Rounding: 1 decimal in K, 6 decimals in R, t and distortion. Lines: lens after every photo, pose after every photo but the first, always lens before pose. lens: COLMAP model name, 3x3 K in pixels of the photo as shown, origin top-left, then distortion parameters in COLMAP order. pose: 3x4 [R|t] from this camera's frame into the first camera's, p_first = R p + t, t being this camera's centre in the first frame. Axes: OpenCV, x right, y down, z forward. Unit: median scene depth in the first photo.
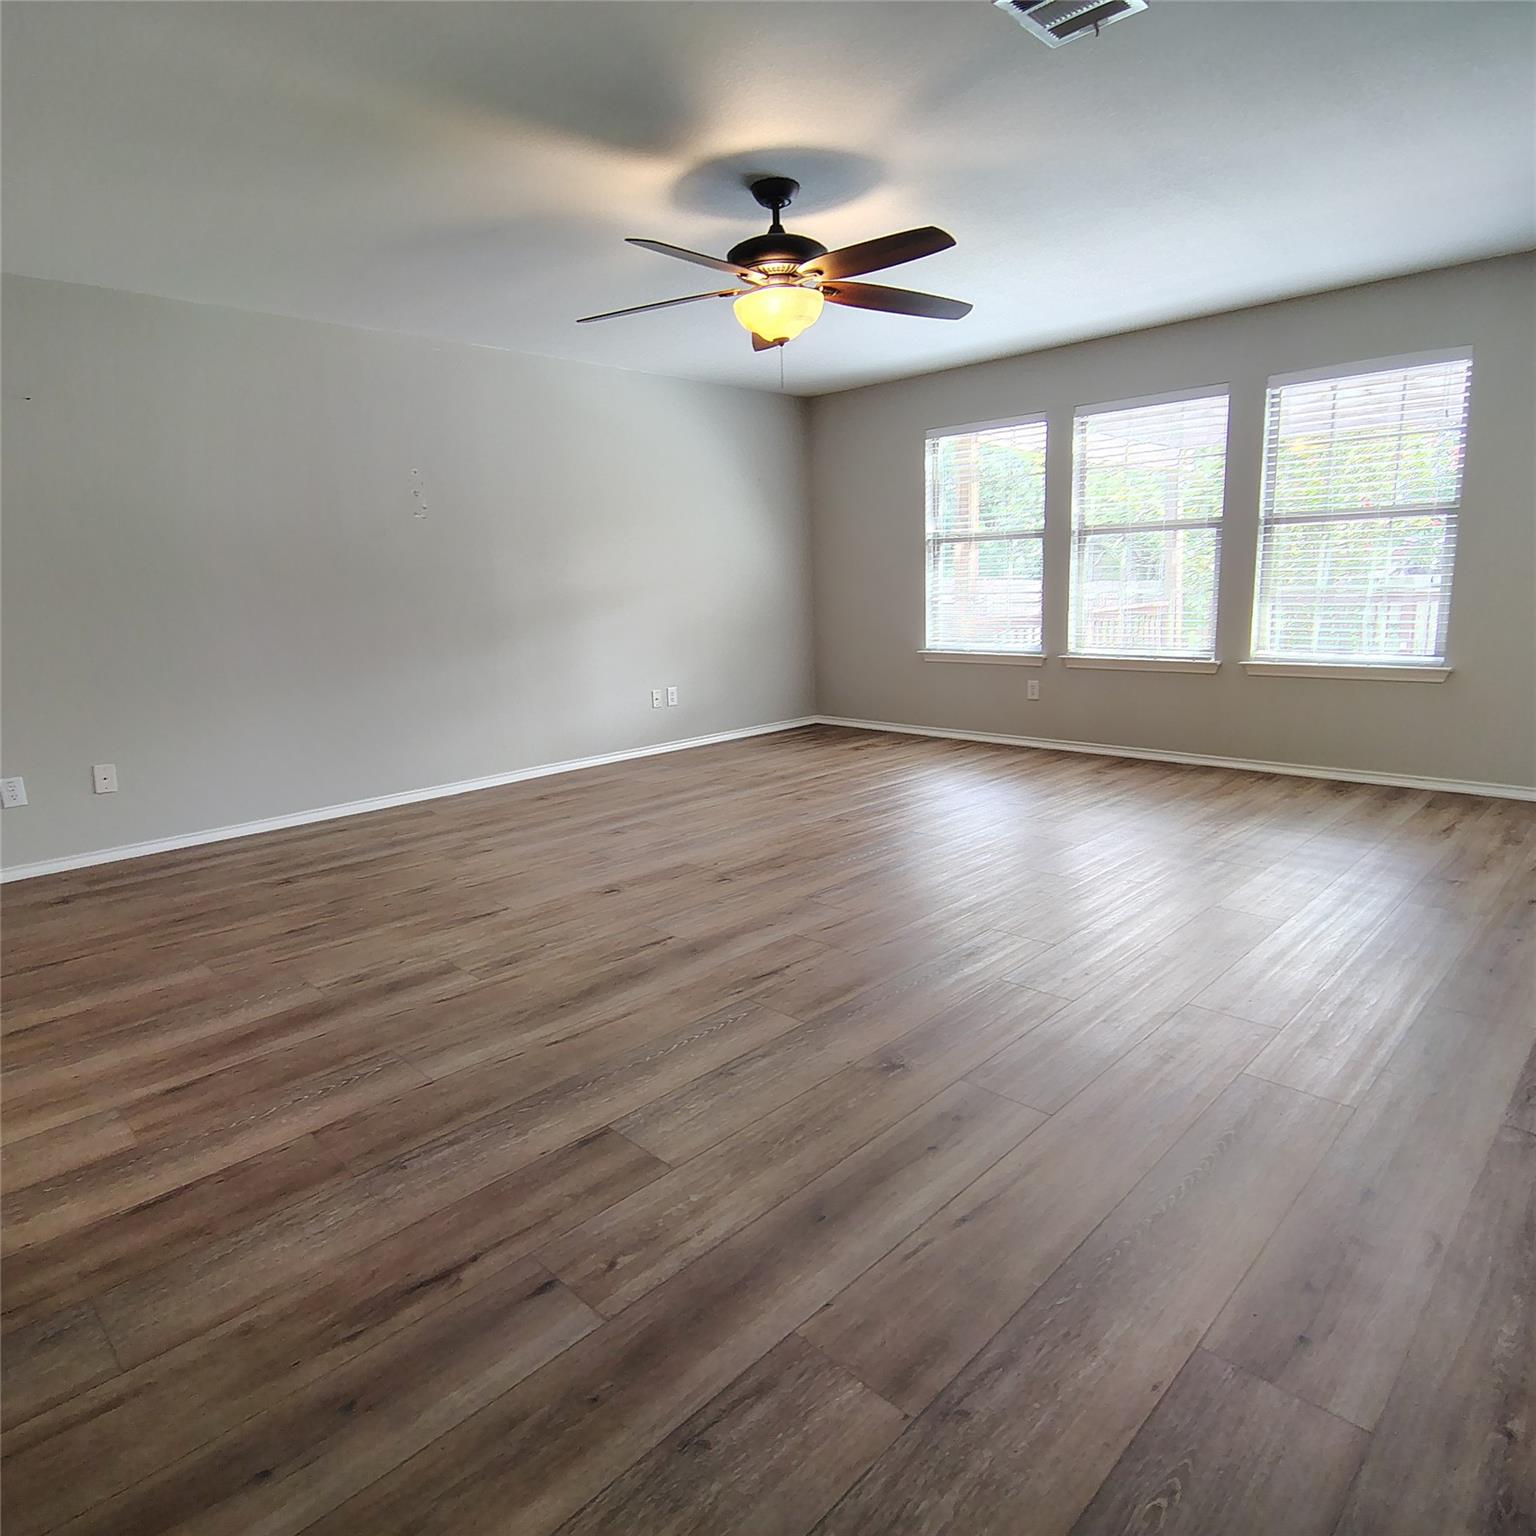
lens RADIAL K [[955.5, 0, 780.8], [0, 955.5, 756.0], [0, 0, 1]] dist [-0.002572, -0.001839]
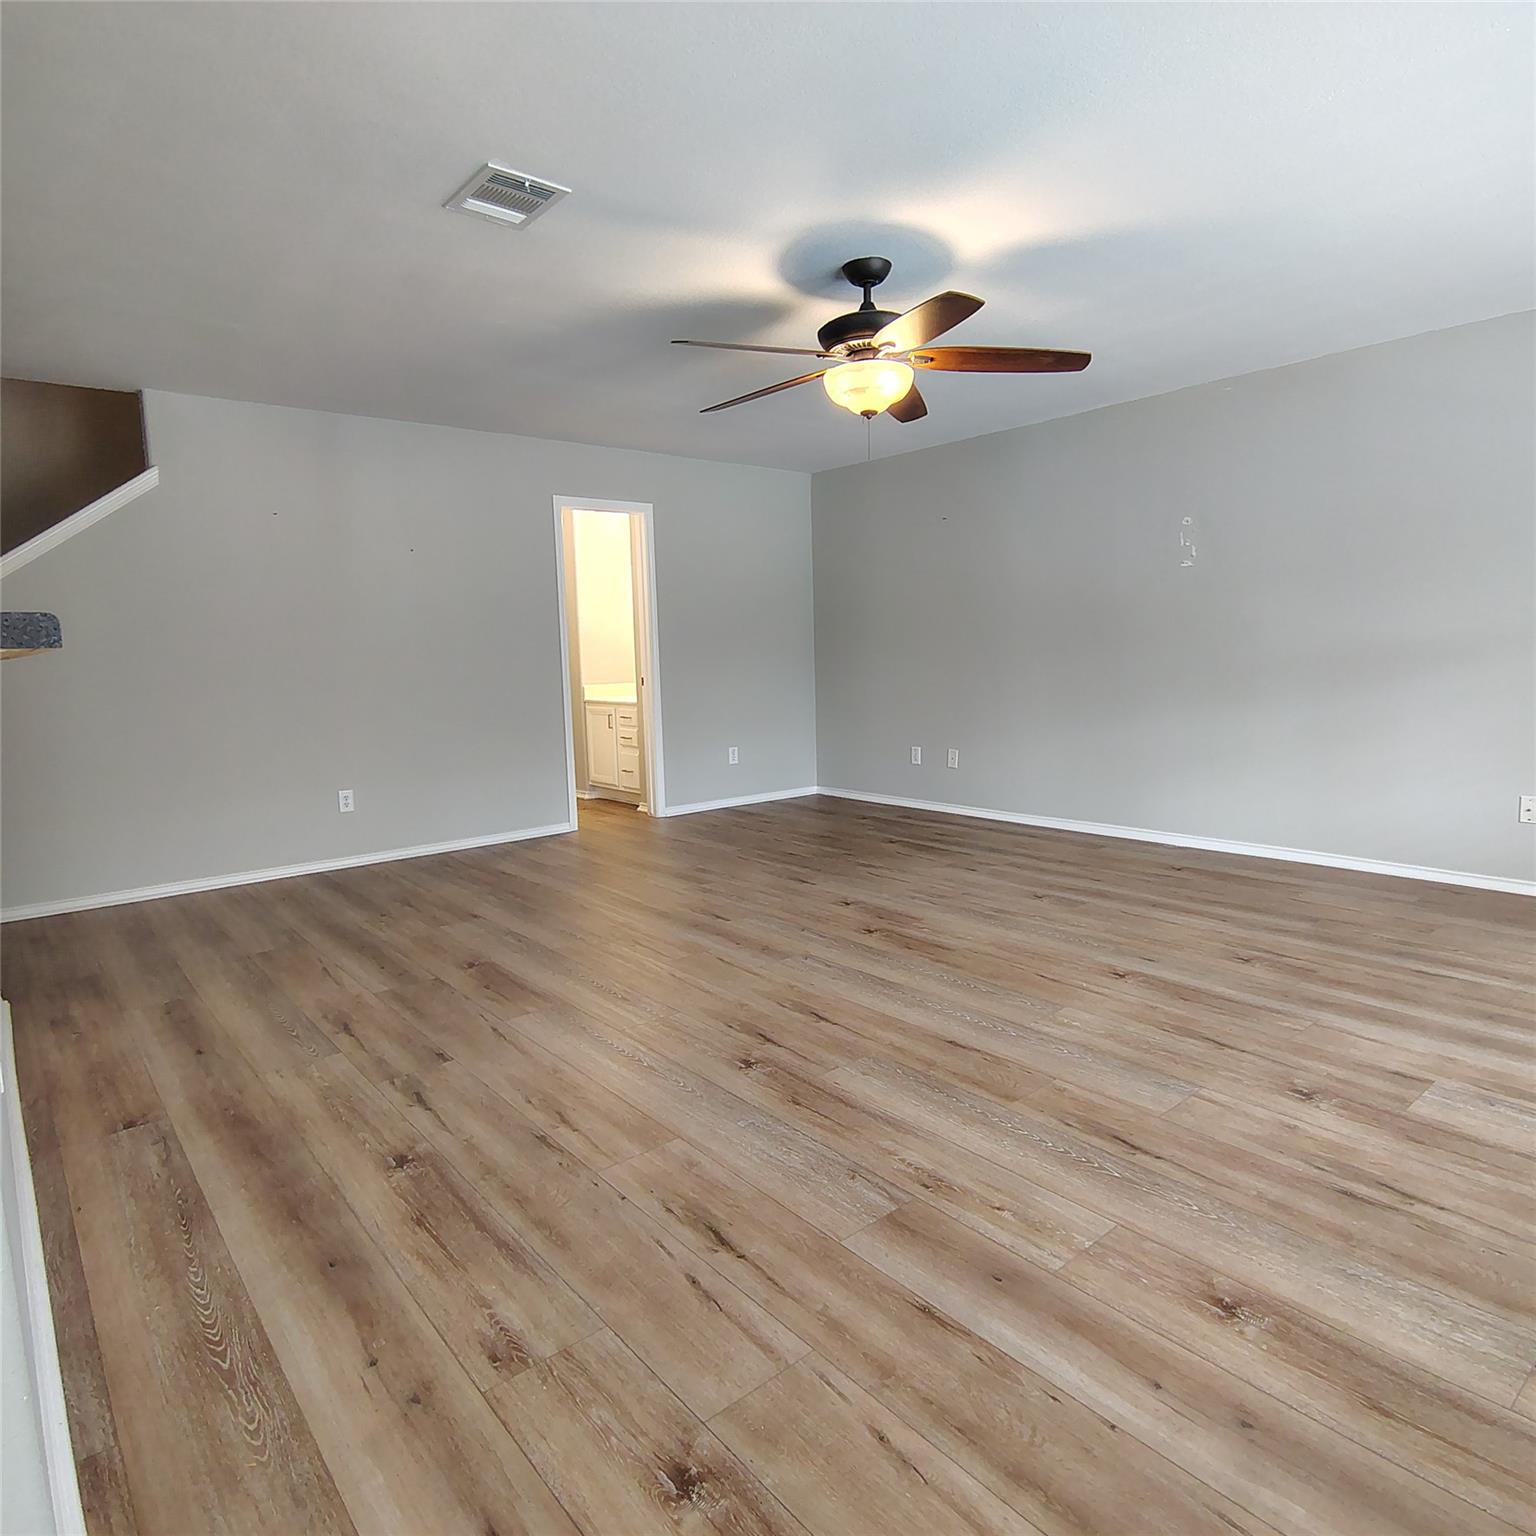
lens RADIAL K [[955.5, 0, 781.7], [0, 955.5, 779.2], [0, 0, 1]] dist [-0.002572, -0.001839]
pose [[-0.098746, 0.169218, -0.980619, 0.934653], [-0.149471, 0.971733, 0.182736, -0.207946], [0.983823, 0.164619, -0.070661, 0.923431]]
